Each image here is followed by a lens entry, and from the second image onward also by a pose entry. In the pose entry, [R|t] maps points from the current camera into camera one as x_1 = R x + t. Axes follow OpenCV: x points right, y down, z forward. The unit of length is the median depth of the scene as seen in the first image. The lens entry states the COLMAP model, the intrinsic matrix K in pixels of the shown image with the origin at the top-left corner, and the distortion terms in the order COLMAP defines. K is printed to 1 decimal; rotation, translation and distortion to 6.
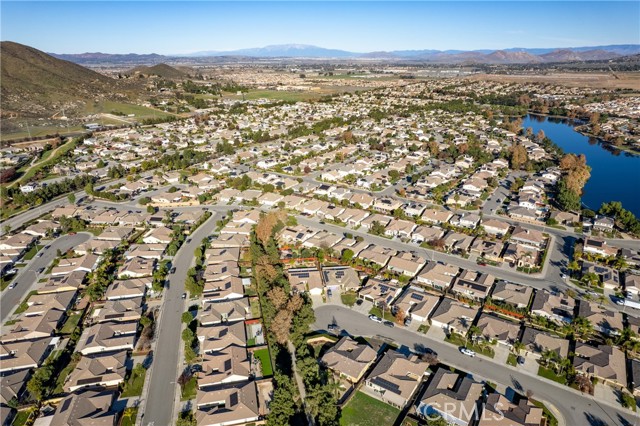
lens RADIAL K [[409.7, 0, 318.1], [0, 409.7, 216.5], [0, 0, 1]] dist [-0.074451, 0.070358]
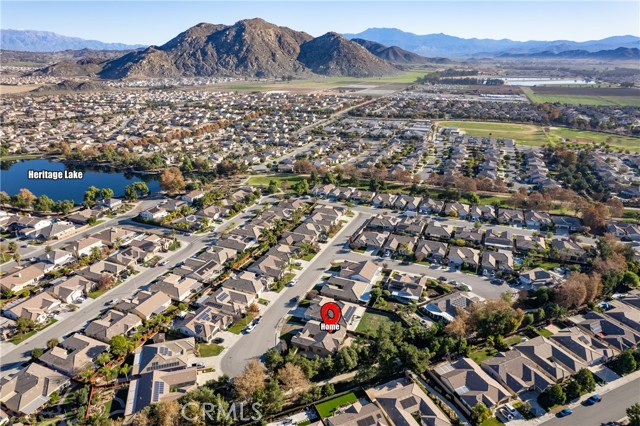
lens RADIAL K [[409.7, 0, 318.1], [0, 409.7, 216.5], [0, 0, 1]] dist [-0.074451, 0.070358]
pose [[-0.177091, -0.362232, 0.915110, -0.490931], [0.371812, 0.836279, 0.402981, -0.216141], [-0.911260, 0.411613, -0.013415, 0.561991]]
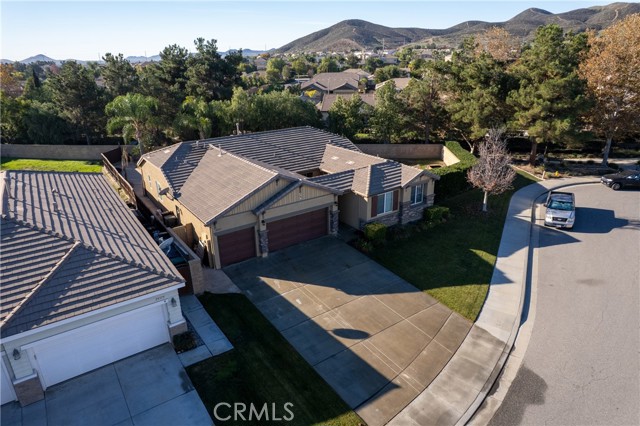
lens RADIAL K [[409.7, 0, 318.1], [0, 409.7, 216.5], [0, 0, 1]] dist [-0.074451, 0.070358]
pose [[-0.362098, 0.348407, -0.864579, 0.157758], [-0.330134, 0.819467, 0.468493, 0.166025], [0.871721, 0.455067, -0.181706, 0.671524]]
